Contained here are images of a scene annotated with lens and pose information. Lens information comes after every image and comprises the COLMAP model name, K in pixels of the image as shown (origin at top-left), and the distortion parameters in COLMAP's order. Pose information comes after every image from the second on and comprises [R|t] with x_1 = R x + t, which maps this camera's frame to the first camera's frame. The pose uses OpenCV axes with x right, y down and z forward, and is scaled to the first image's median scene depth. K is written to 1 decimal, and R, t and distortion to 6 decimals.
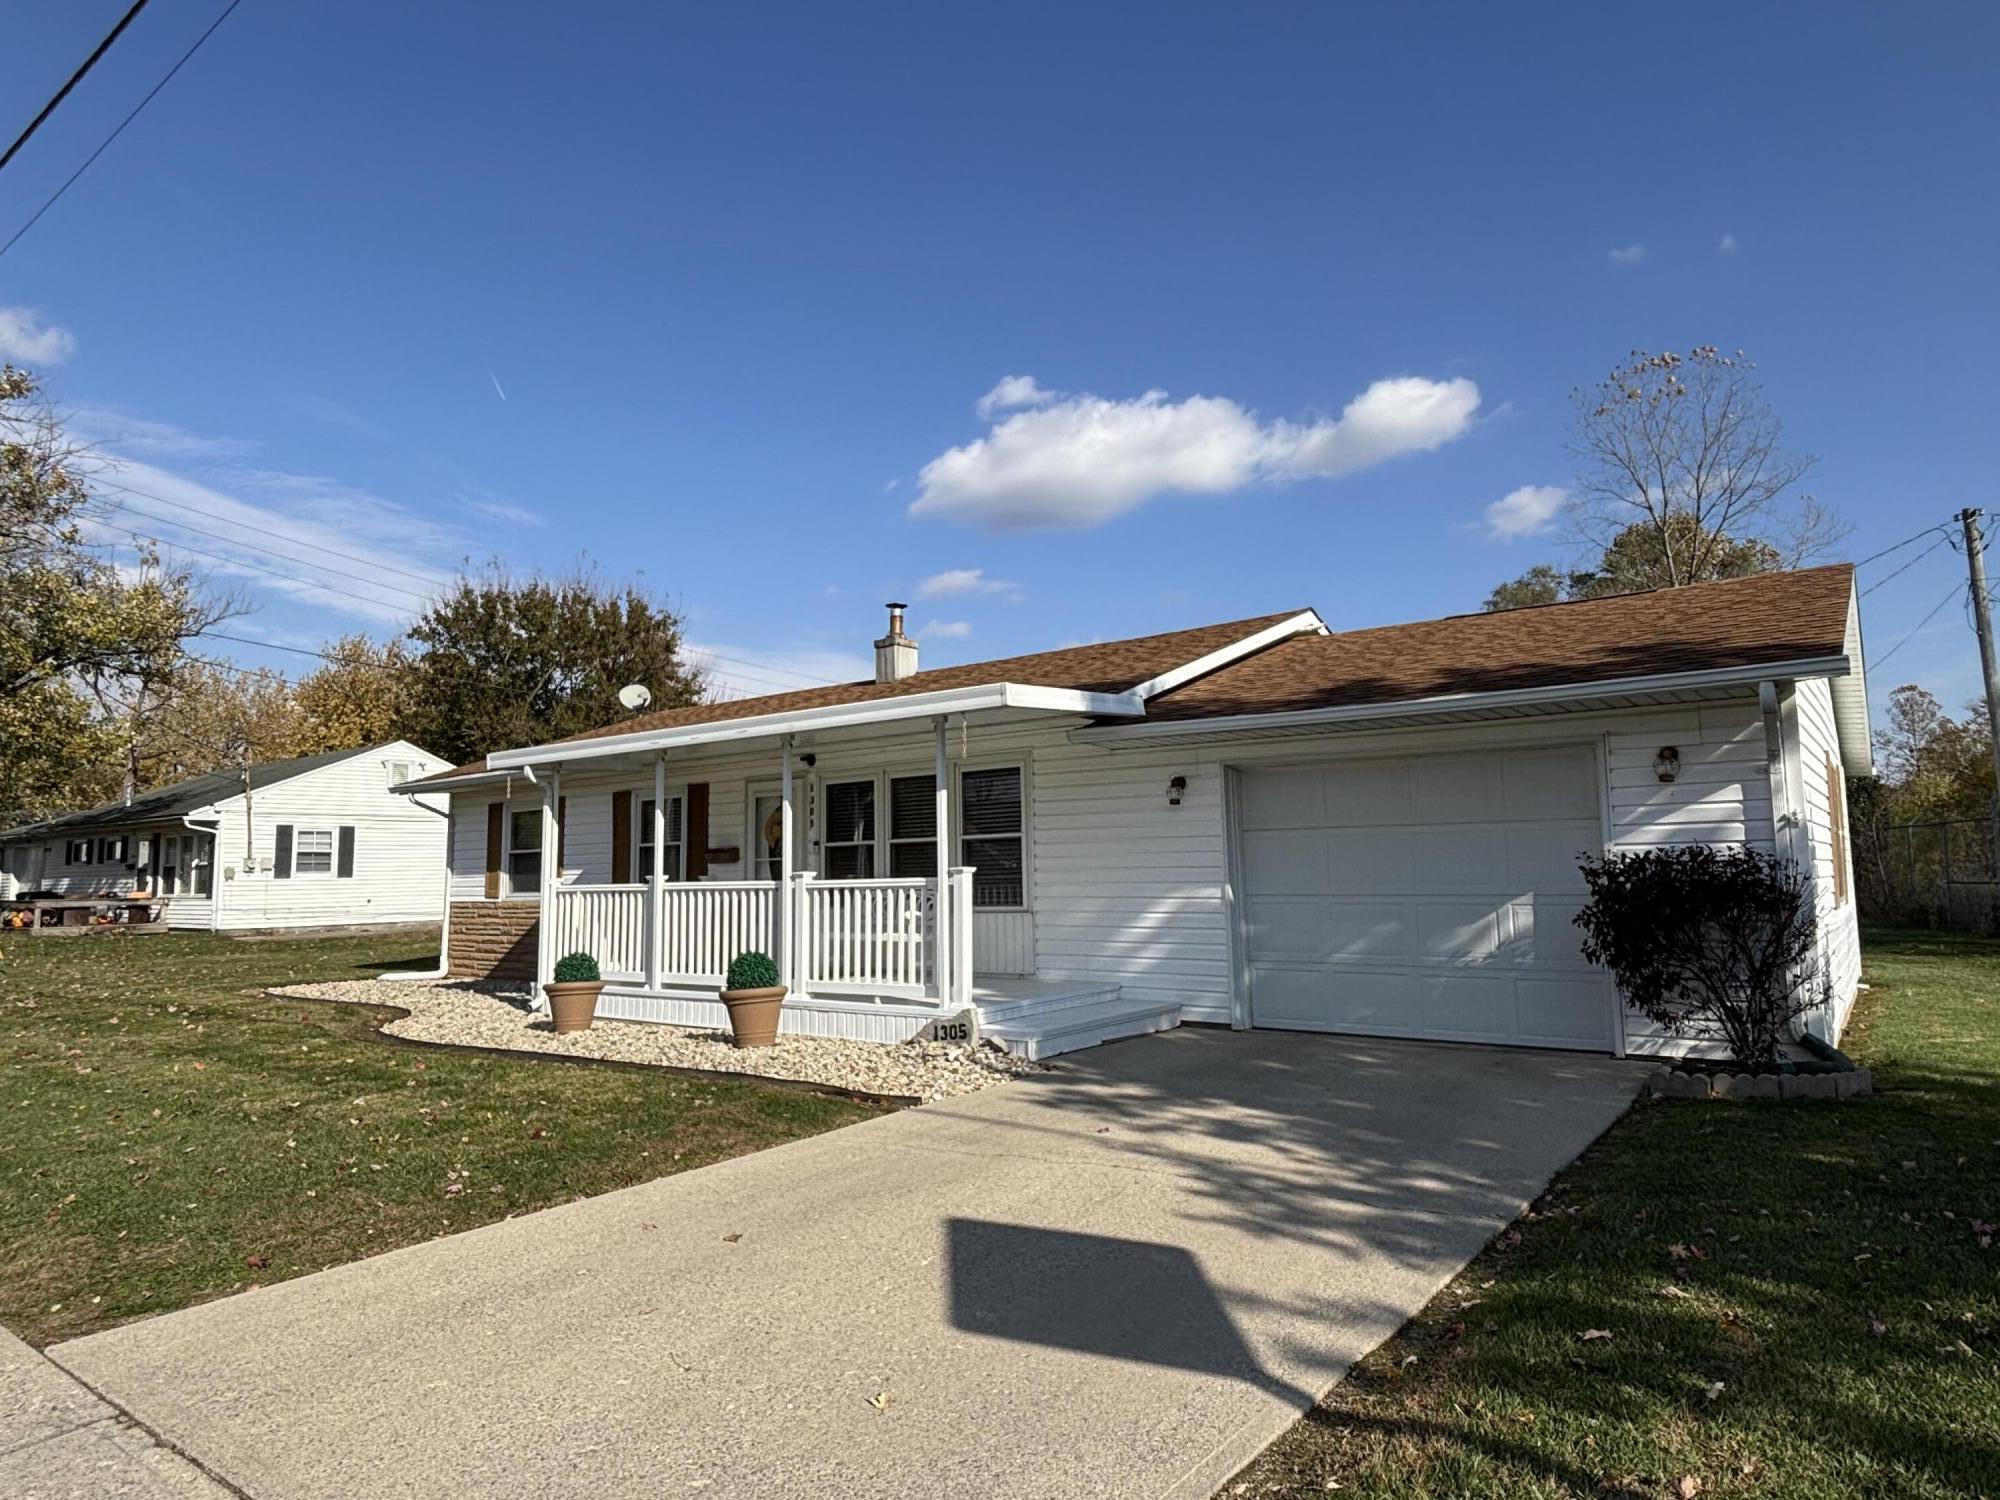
lens RADIAL K [[1176.9, 0, 1011.0], [0, 1176.9, 741.0], [0, 0, 1]] dist [0.020457, -0.002545]
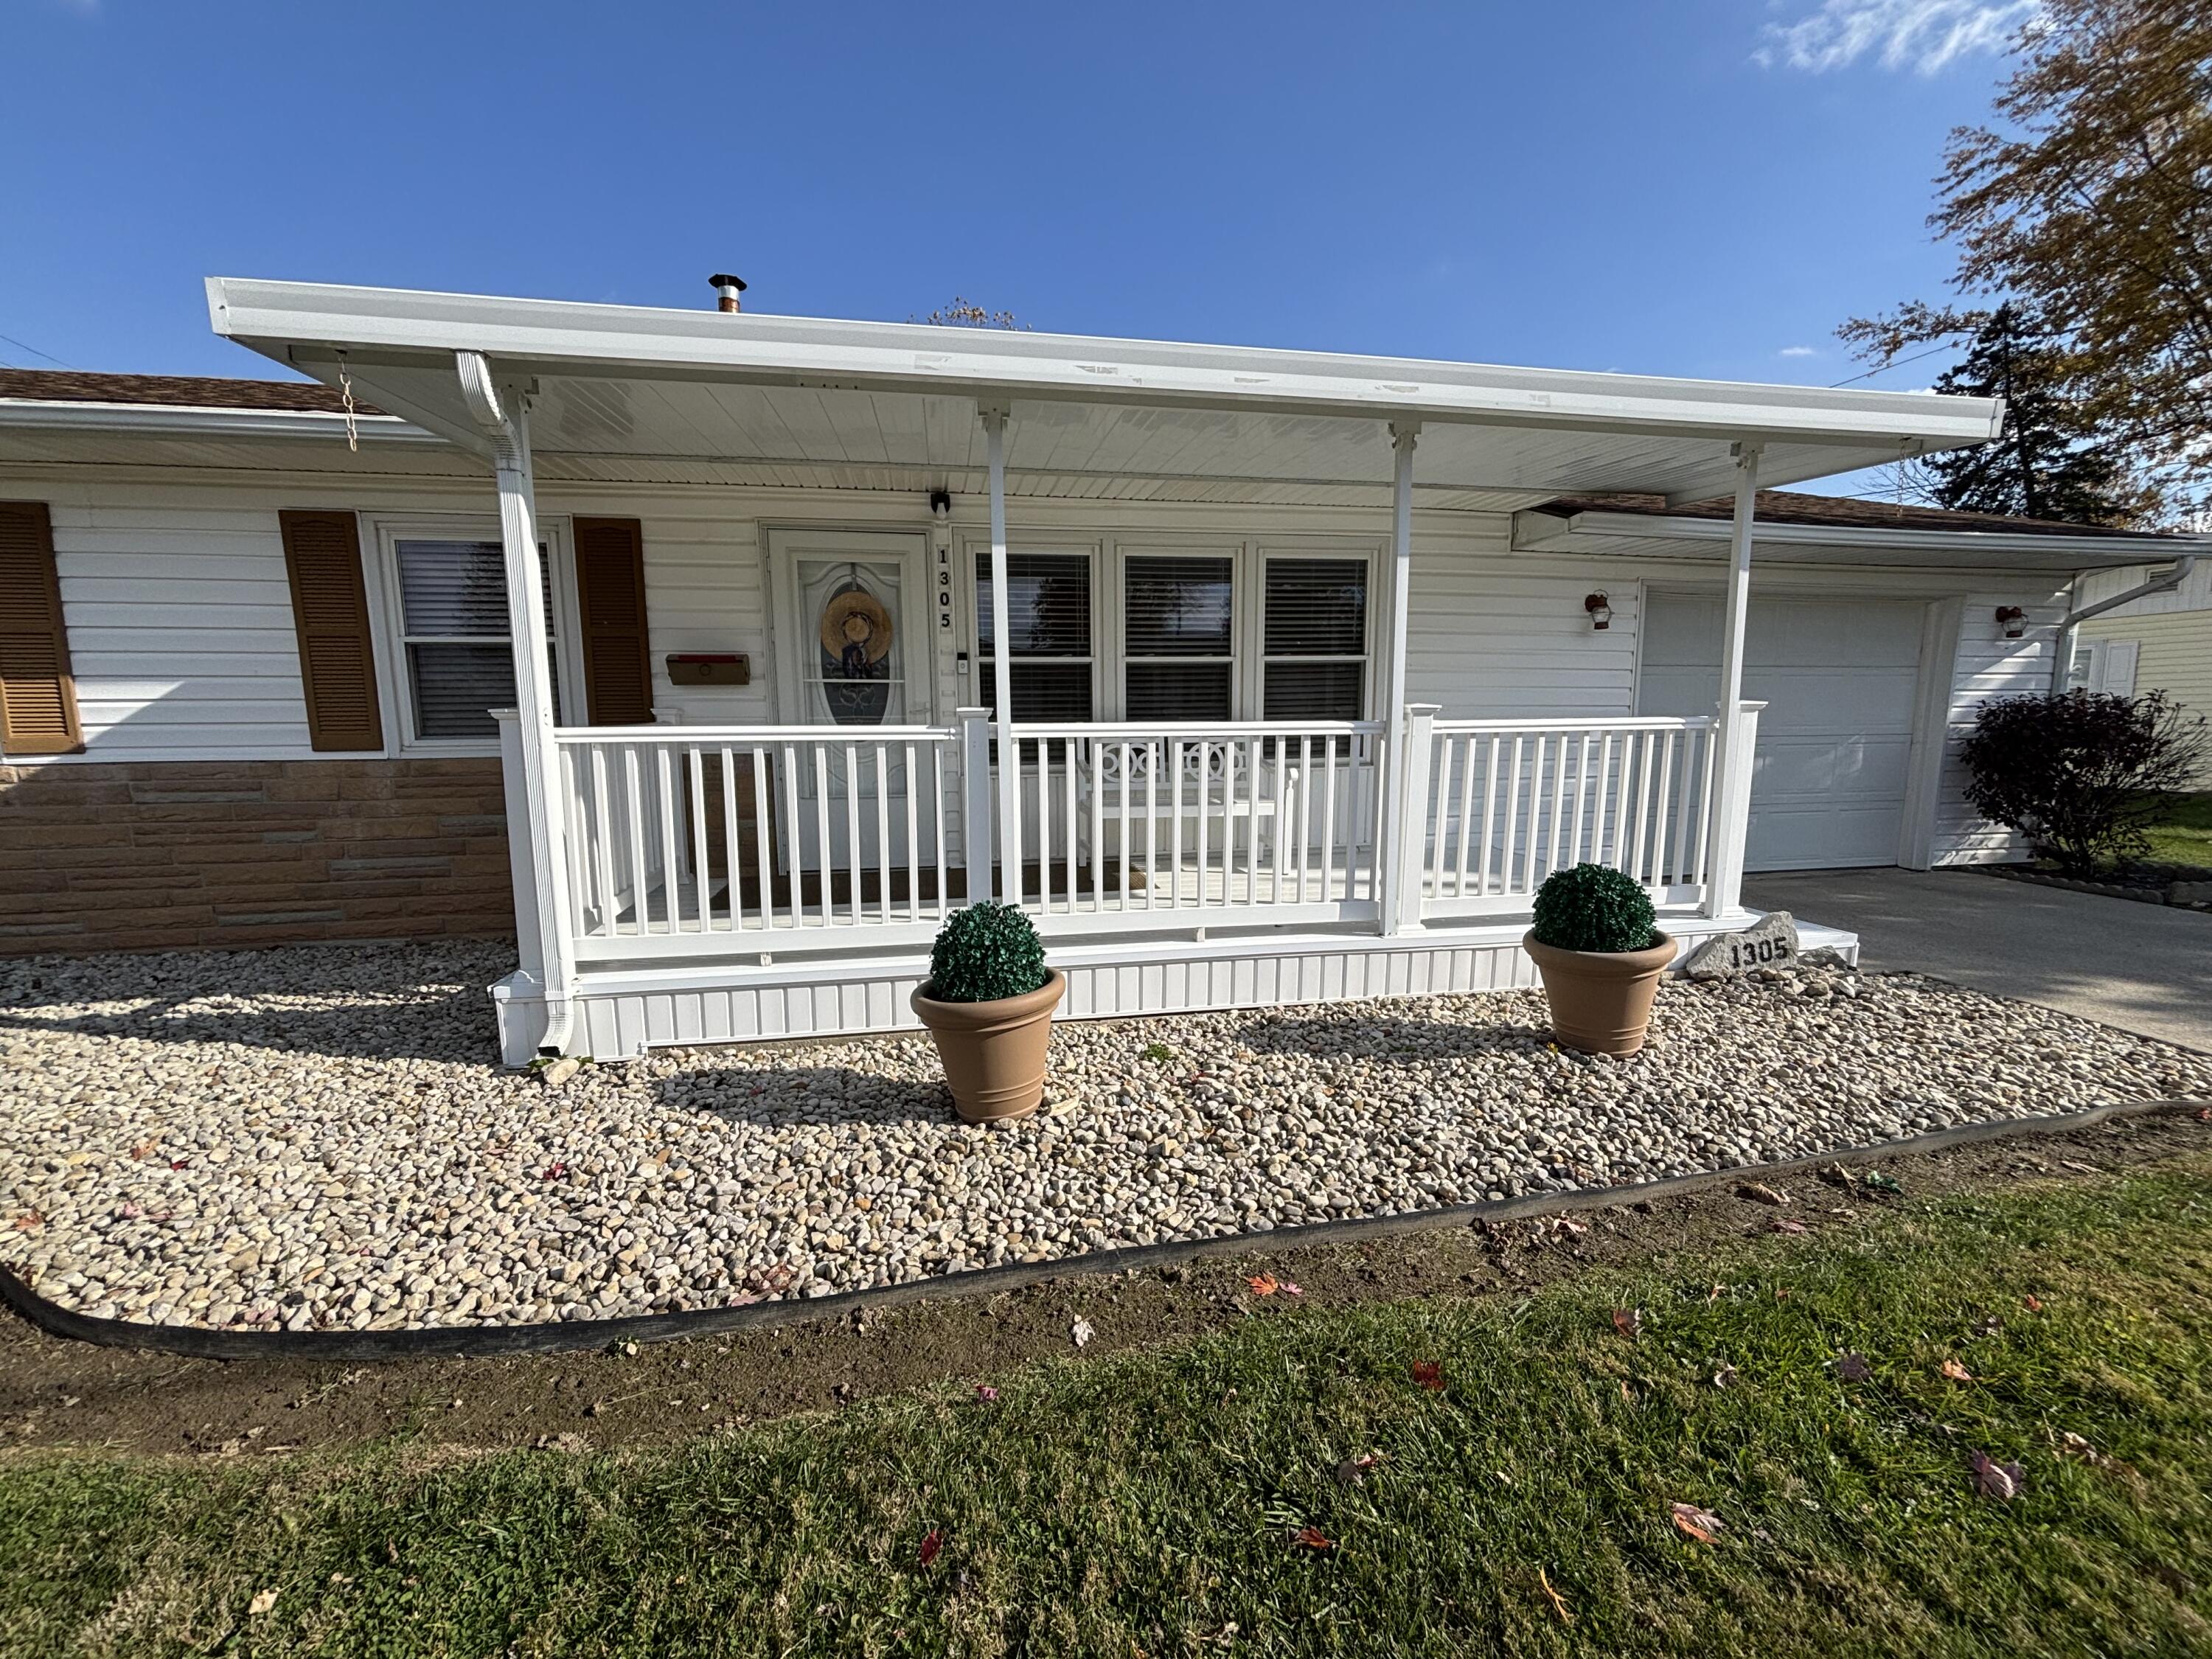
lens RADIAL K [[894.2, 0, 1103.6], [0, 894.2, 830.2], [0, 0, 1]] dist [0.001144, 0.001245]
pose [[0.682799, -0.087223, 0.725381, -0.478629], [-0.089649, 0.975343, 0.201666, 0.081419], [-0.725085, -0.202727, 0.658144, 0.690052]]
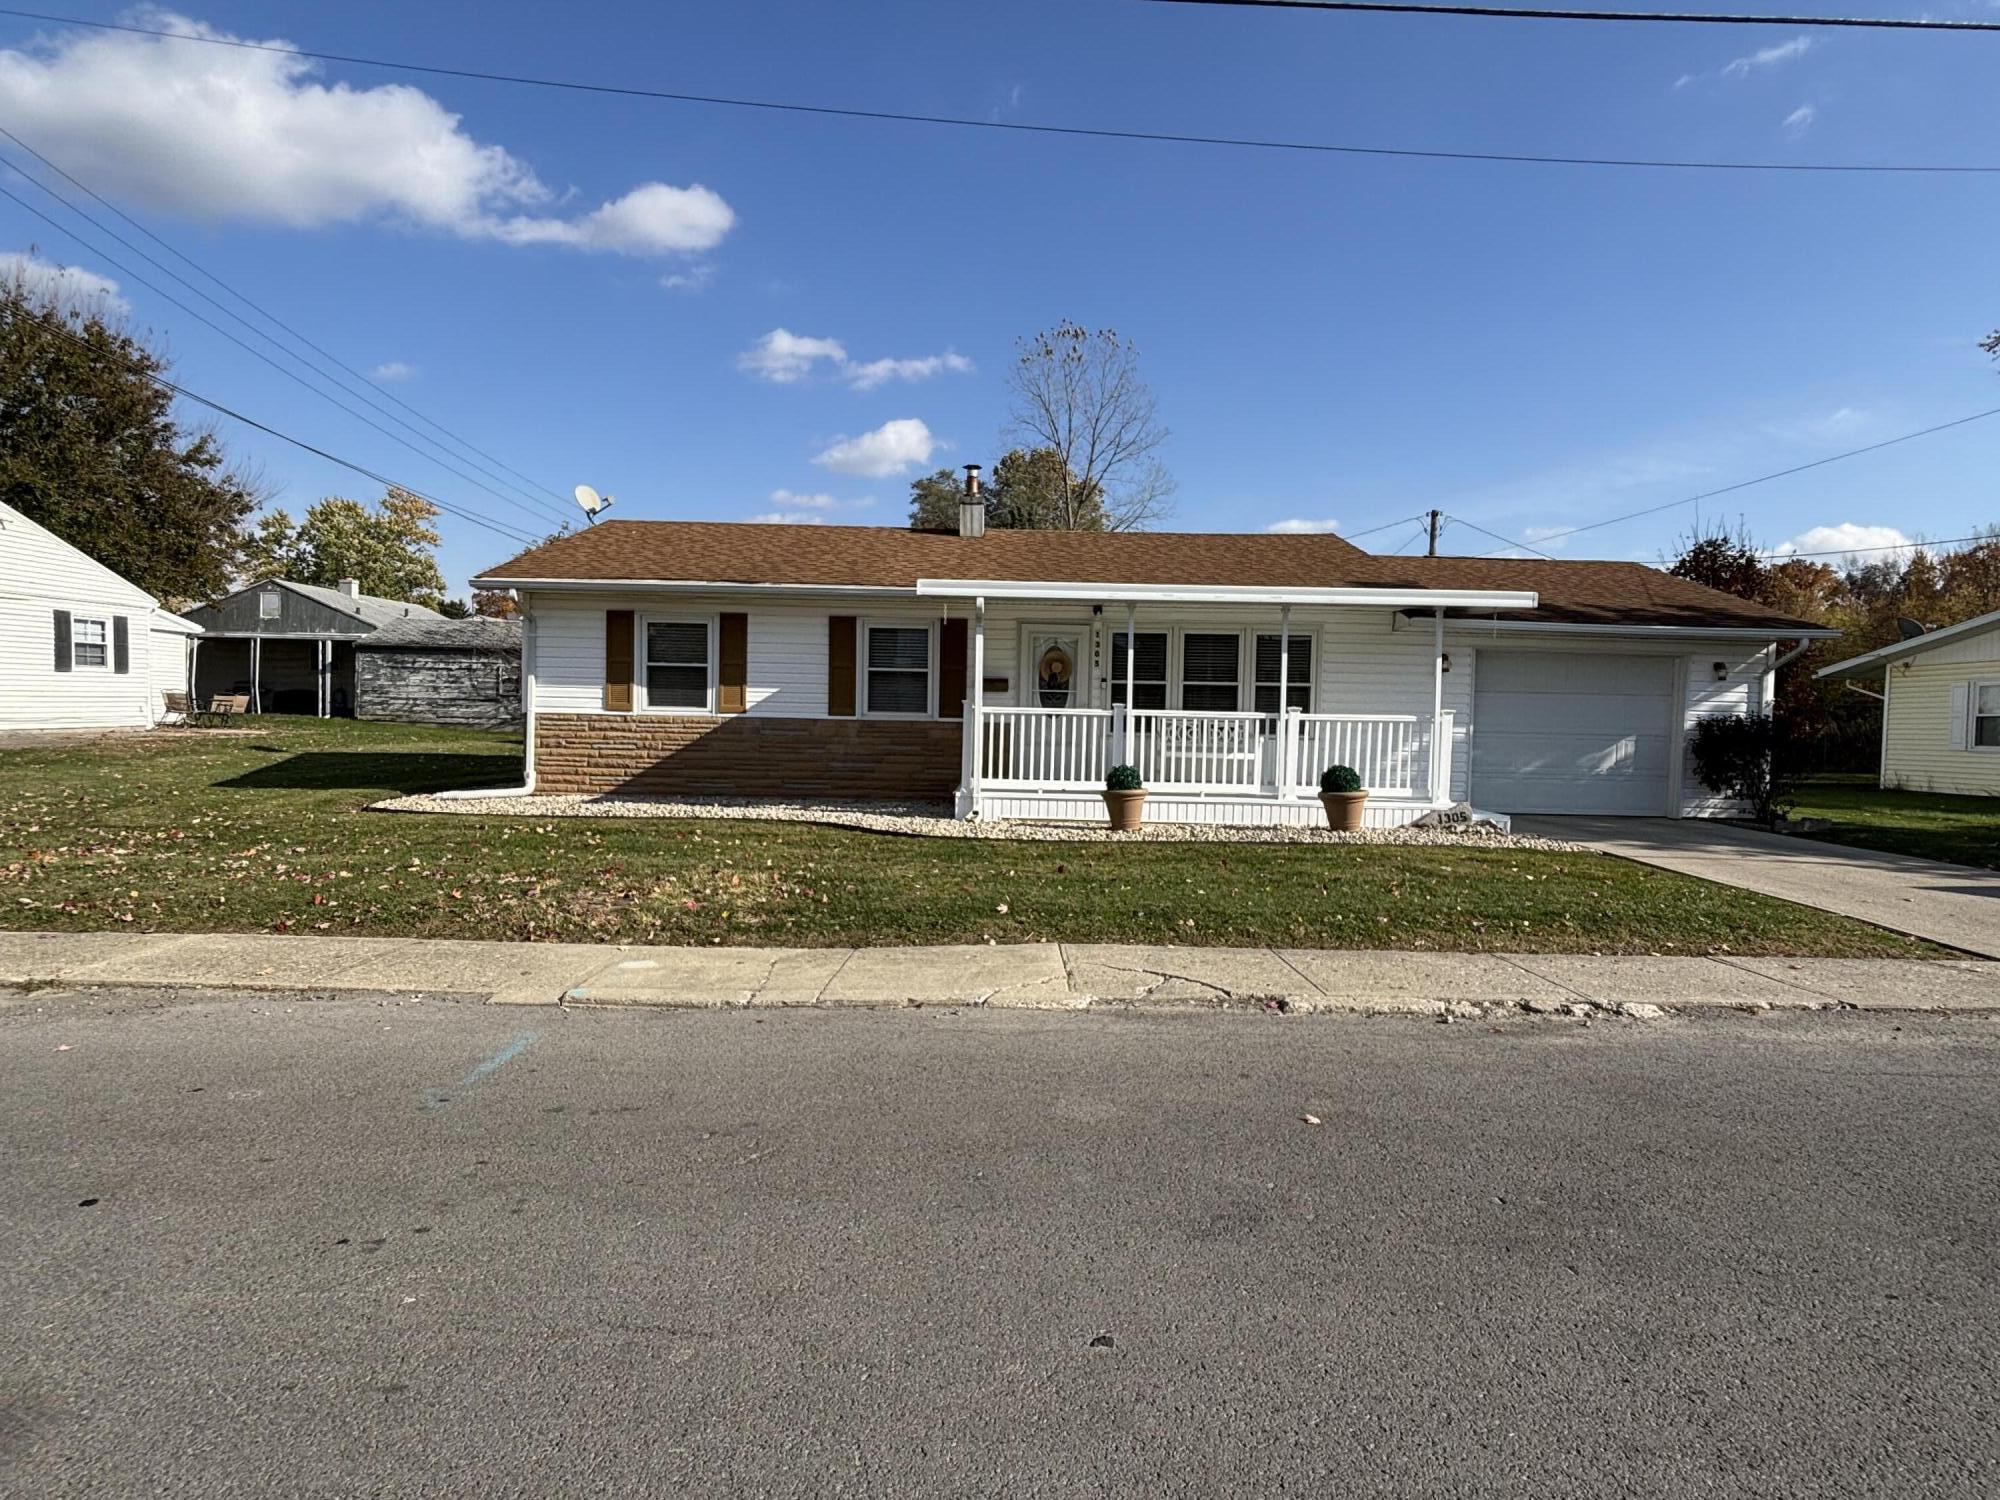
lens RADIAL K [[1040.3, 0, 992.6], [0, 1040.3, 756.5], [0, 0, 1]] dist [-0.012806, -0.001194]
pose [[0.810533, 0.007052, 0.585650, -0.958252], [-0.102145, 0.986306, 0.129491, 0.040302], [-0.576717, -0.164778, 0.800154, 0.203582]]
